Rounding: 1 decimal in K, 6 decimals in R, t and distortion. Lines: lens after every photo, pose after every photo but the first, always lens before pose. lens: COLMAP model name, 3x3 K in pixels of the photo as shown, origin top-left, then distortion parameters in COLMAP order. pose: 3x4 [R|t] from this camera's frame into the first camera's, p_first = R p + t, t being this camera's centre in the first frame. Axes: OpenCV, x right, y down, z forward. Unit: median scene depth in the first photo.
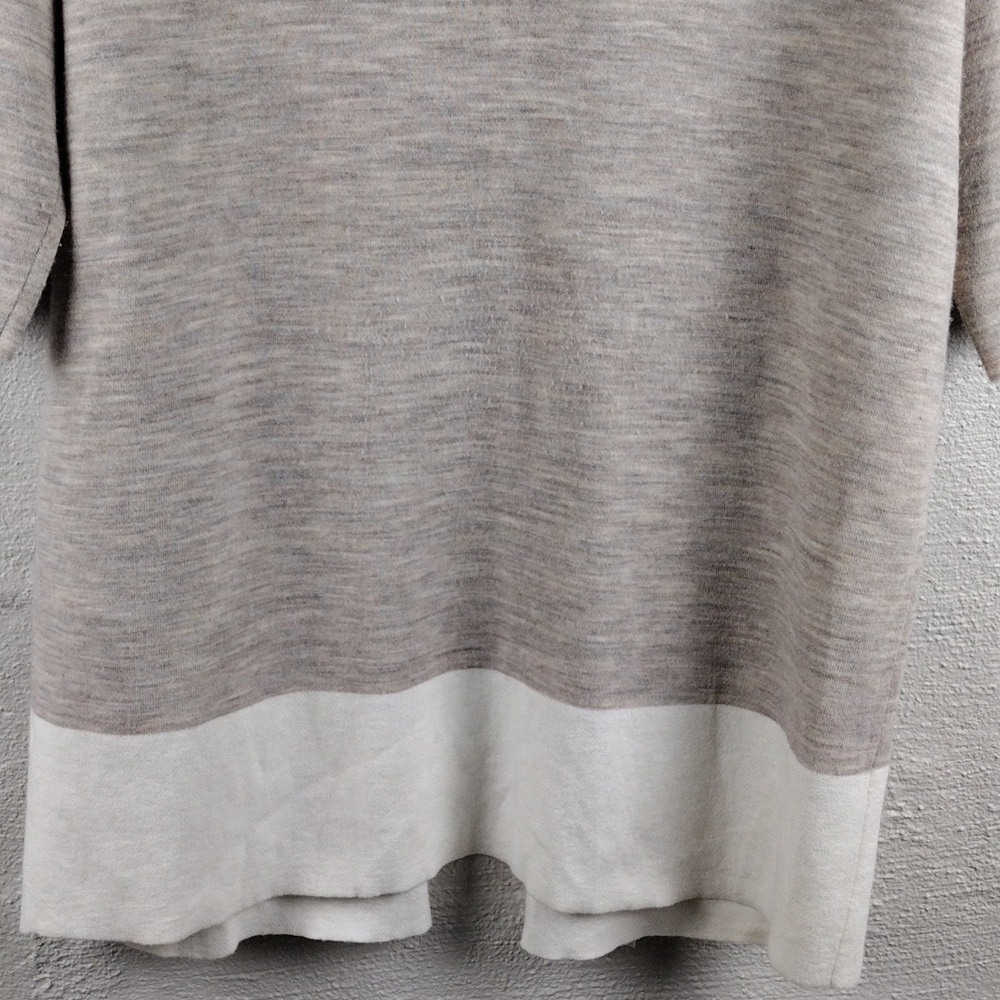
lens RADIAL K [[1653.2, 0, 489.4], [0, 1653.2, 502.9], [0, 0, 1]] dist [0.119570, -0.194655]
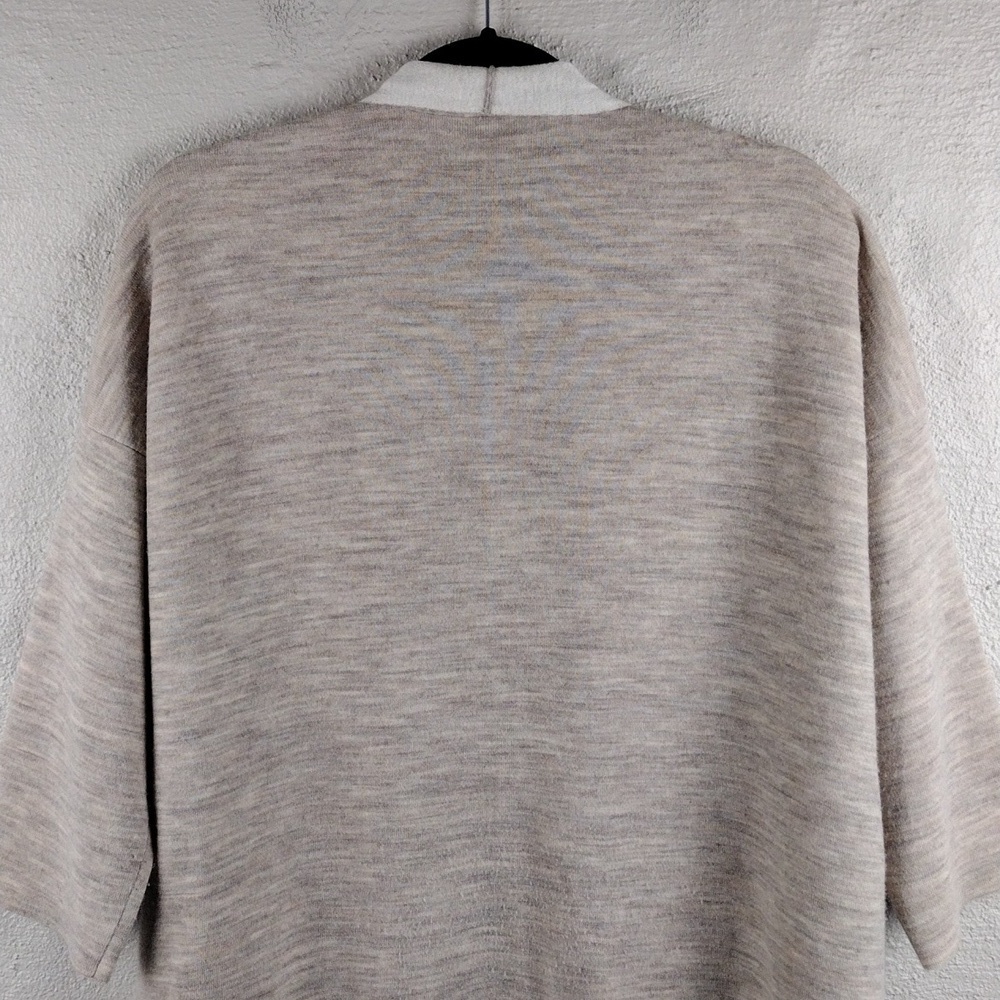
lens RADIAL K [[1653.2, 0, 489.4], [0, 1653.2, 502.9], [0, 0, 1]] dist [0.119570, -0.194655]
pose [[0.998156, -0.033764, -0.050435, 0.062645], [0.027670, 0.992750, -0.116972, -0.266496], [0.054019, 0.115361, 0.991854, -0.230335]]
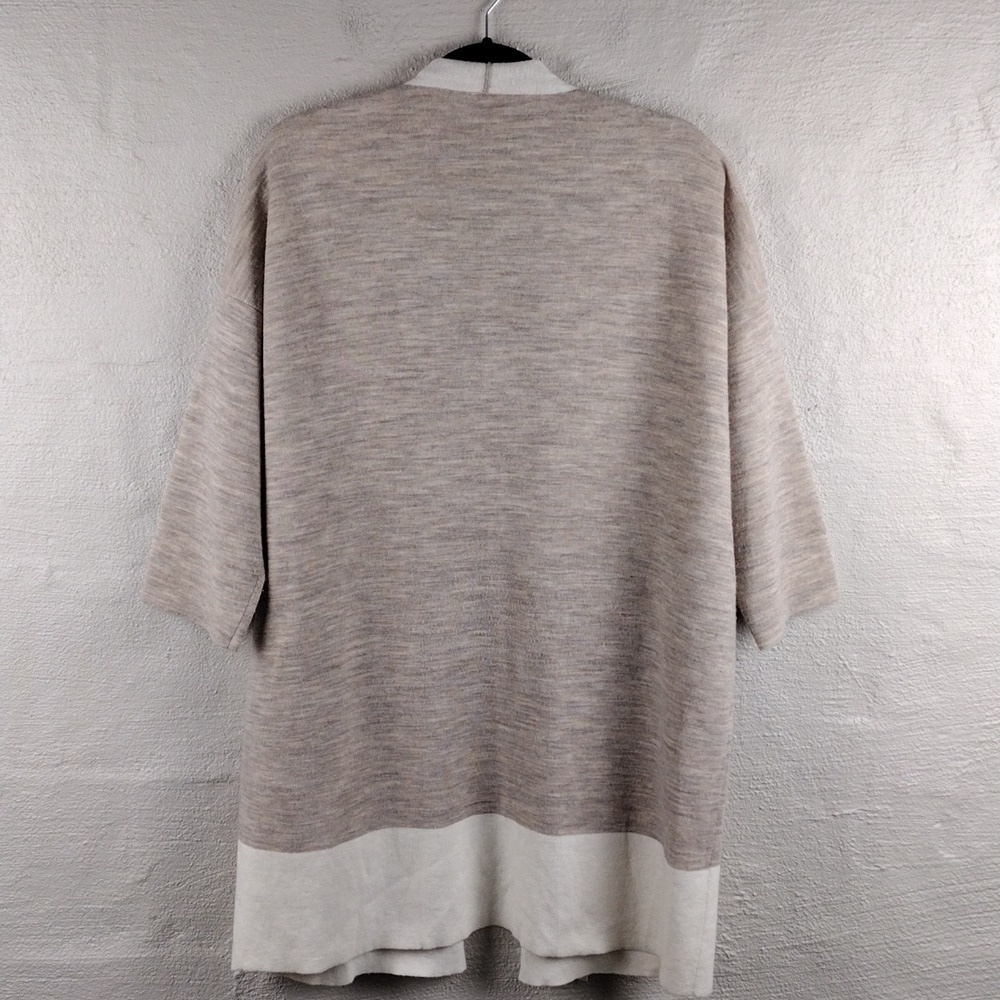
lens RADIAL K [[1653.2, 0, 489.4], [0, 1653.2, 502.9], [0, 0, 1]] dist [0.119570, -0.194655]
pose [[0.998883, -0.022415, -0.041593, 0.080106], [0.018303, 0.995143, -0.096721, -0.061758], [0.043559, 0.095851, 0.994442, -0.842516]]
